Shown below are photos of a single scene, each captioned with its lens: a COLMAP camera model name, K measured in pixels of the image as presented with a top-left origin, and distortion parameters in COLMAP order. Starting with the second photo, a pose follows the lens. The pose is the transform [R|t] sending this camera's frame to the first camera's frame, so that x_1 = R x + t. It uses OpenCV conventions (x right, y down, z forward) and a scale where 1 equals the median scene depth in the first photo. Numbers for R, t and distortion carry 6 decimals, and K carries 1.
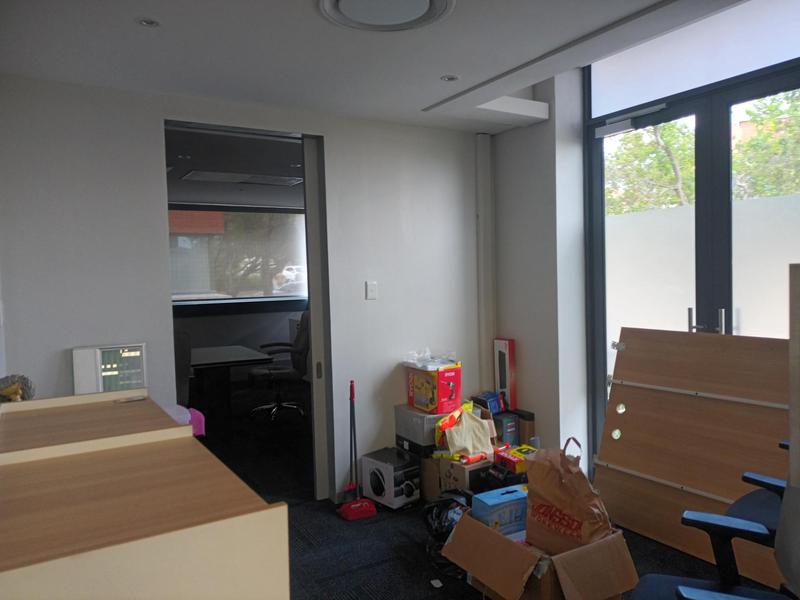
lens RADIAL K [[594.7, 0, 393.7], [0, 594.7, 298.1], [0, 0, 1]] dist [0.063877, -0.081930]
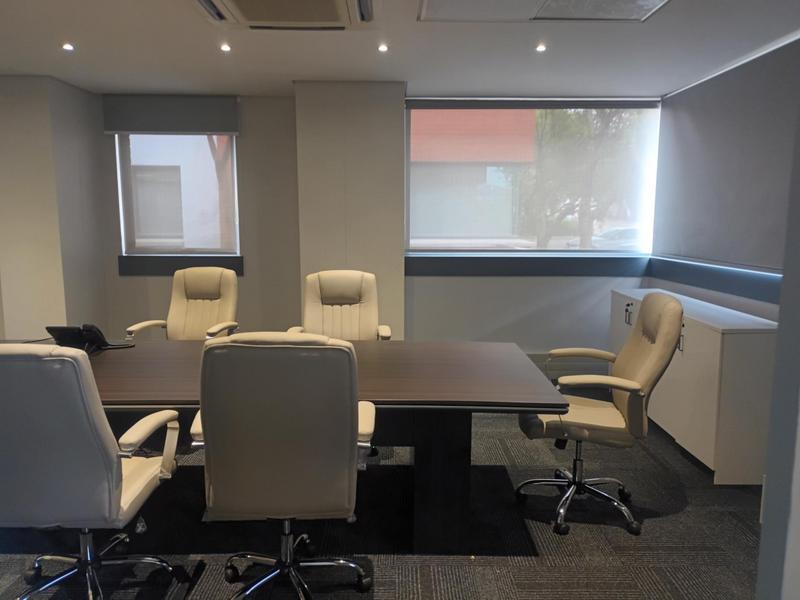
lens RADIAL K [[594.7, 0, 393.7], [0, 594.7, 298.1], [0, 0, 1]] dist [0.063877, -0.081930]
pose [[0.866023, 0.103499, -0.489174, -0.047531], [-0.057084, 0.992411, 0.108912, -0.005345], [0.496734, -0.066396, 0.865359, 0.251417]]
